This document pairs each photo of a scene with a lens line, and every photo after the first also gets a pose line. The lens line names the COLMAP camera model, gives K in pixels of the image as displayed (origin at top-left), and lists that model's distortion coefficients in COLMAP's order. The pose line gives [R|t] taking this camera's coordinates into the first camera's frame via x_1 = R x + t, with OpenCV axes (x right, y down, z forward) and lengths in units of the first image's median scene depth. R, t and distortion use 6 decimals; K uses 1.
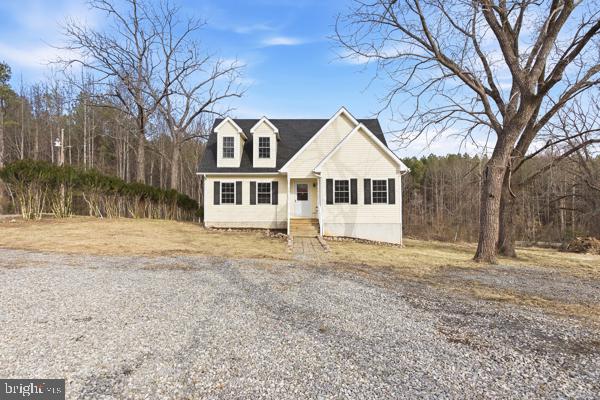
lens RADIAL K [[275.5, 0, 300.0], [0, 275.5, 200.0], [0, 0, 1]] dist [0.000760, 0.000075]
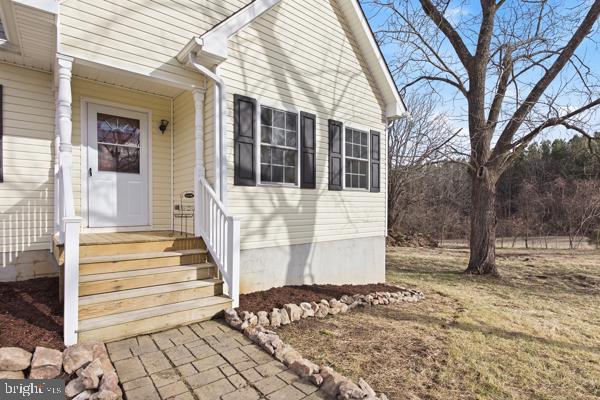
lens RADIAL K [[300.4, 0, 301.1], [0, 300.4, 207.8], [0, 0, 1]] dist [-0.000144, -0.000152]
pose [[0.778941, 0.002023, 0.627094, -0.045279], [-0.013385, 0.999821, 0.013400, 0.034944], [-0.626955, -0.018831, 0.778828, 0.712765]]
